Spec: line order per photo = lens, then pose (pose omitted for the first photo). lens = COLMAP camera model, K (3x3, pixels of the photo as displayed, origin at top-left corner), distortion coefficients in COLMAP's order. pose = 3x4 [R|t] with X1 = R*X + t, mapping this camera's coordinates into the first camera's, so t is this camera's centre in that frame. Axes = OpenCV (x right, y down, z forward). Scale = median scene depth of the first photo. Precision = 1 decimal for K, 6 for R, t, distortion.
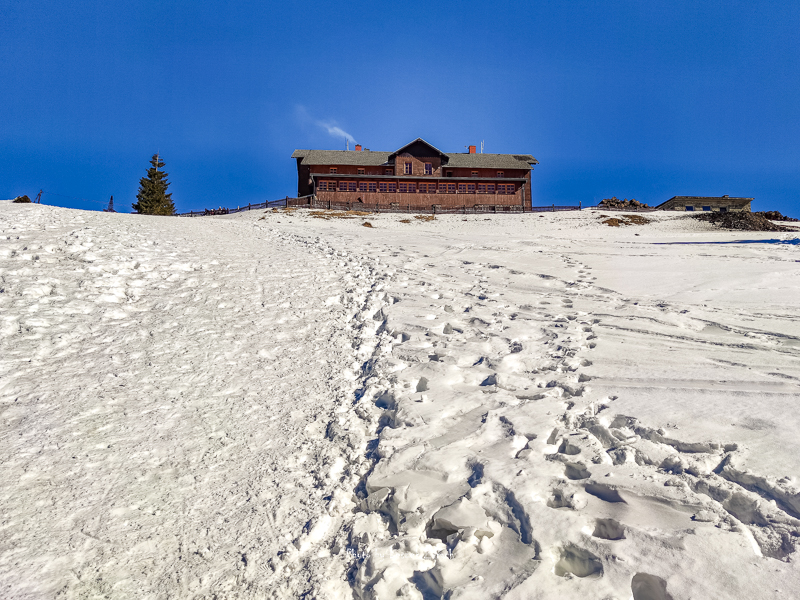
lens RADIAL K [[559.1, 0, 400.5], [0, 559.1, 299.9], [0, 0, 1]] dist [0.004435, -0.000175]
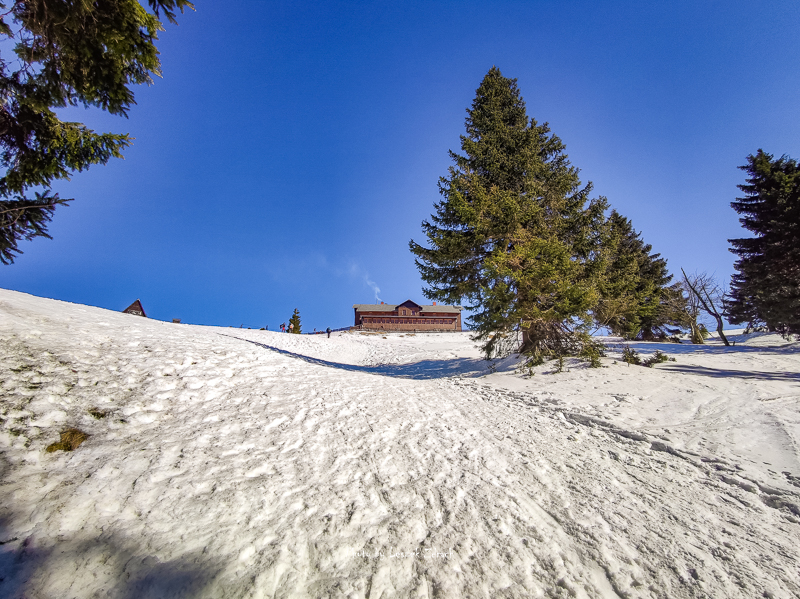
lens RADIAL K [[372.6, 0, 399.9], [0, 372.6, 300.2], [0, 0, 1]] dist [0.000404, -0.000001]
pose [[0.998896, -0.005790, -0.046625, 0.069808], [-0.005309, 0.972107, -0.234477, 0.067448], [0.046682, 0.234465, 0.971003, -0.475016]]
